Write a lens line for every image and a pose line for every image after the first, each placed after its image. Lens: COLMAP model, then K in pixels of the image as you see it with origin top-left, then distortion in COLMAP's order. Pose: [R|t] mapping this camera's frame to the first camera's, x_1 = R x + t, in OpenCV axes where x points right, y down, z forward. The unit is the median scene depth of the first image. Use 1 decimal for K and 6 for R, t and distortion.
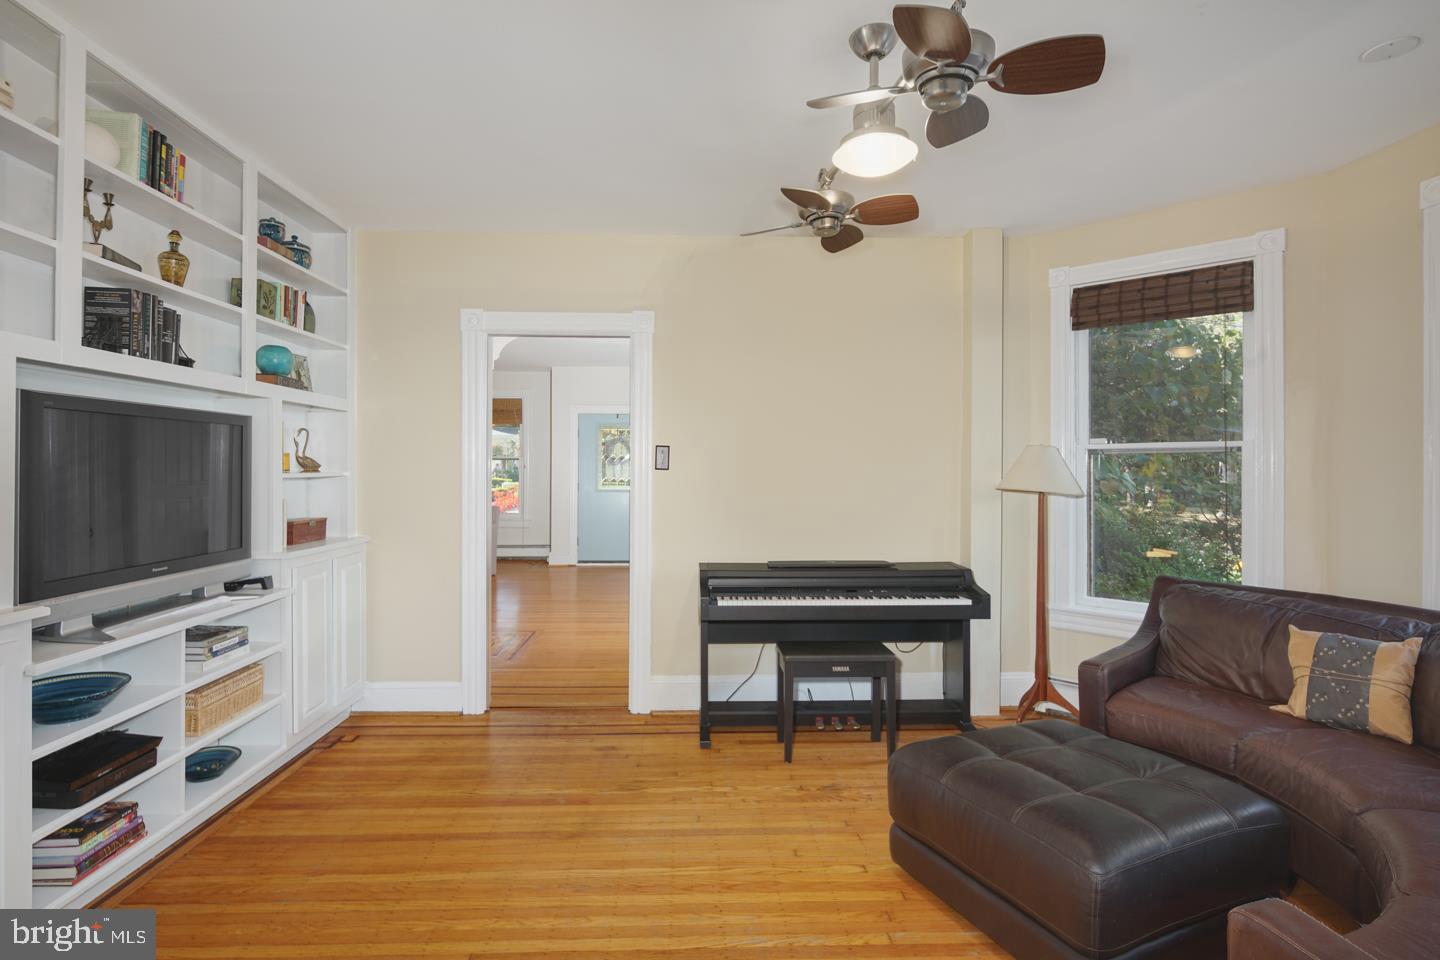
lens RADIAL K [[704.4, 0, 713.6], [0, 704.4, 474.0], [0, 0, 1]] dist [0.006403, -0.003902]
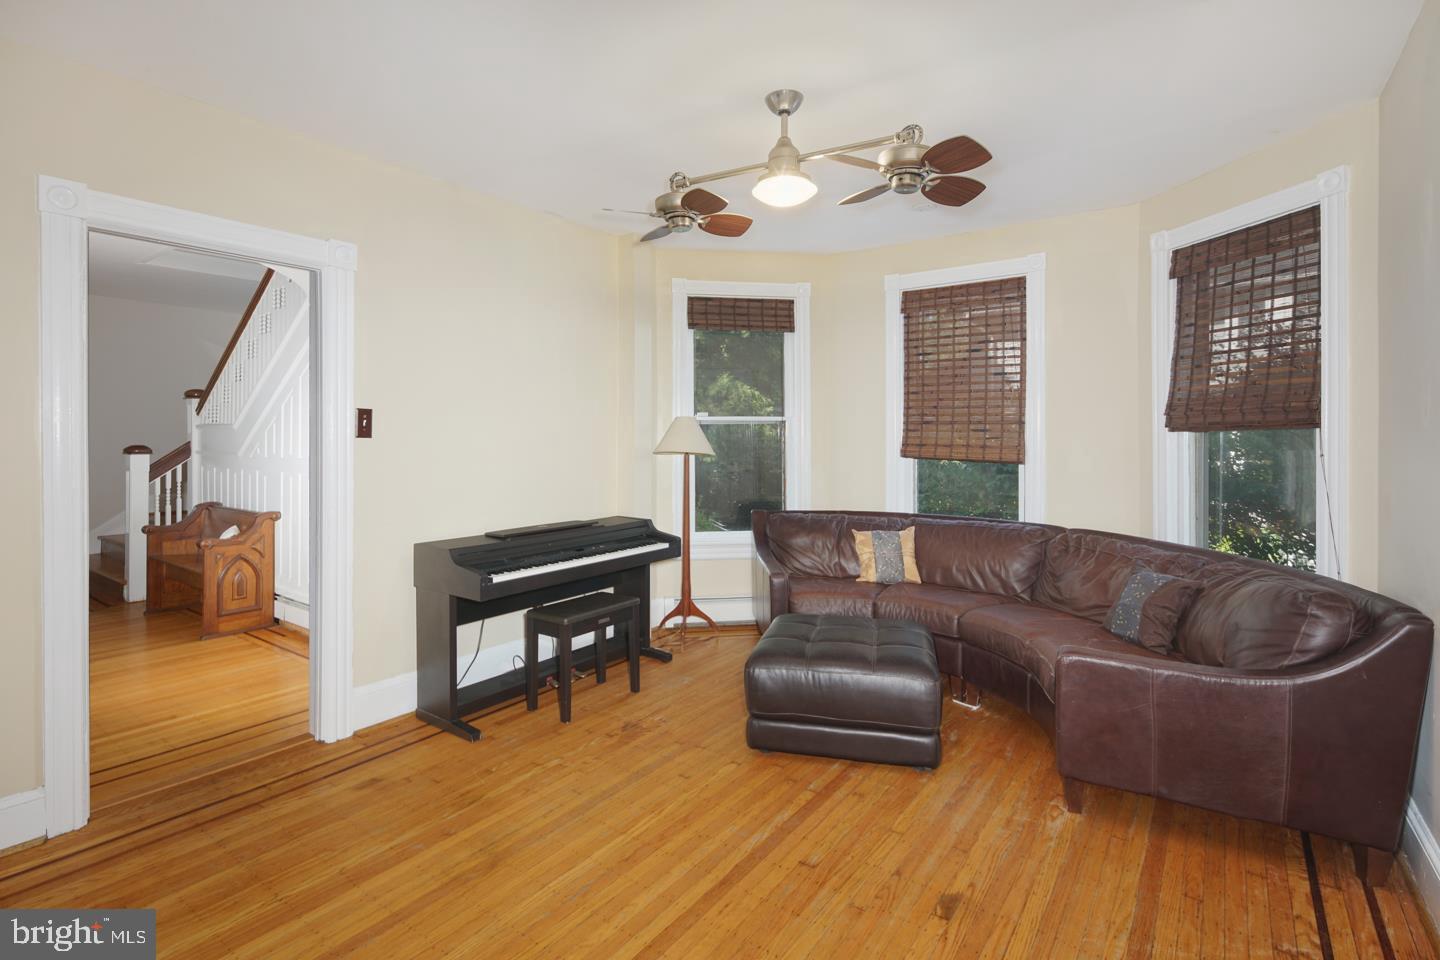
lens RADIAL K [[704.4, 0, 688.7], [0, 704.4, 435.7], [0, 0, 1]] dist [0.006403, -0.003902]
pose [[0.618213, -0.000129, 0.786011, -0.548482], [0.003252, 0.999992, -0.002394, -0.002720], [-0.786004, 0.004036, 0.618208, 0.213093]]
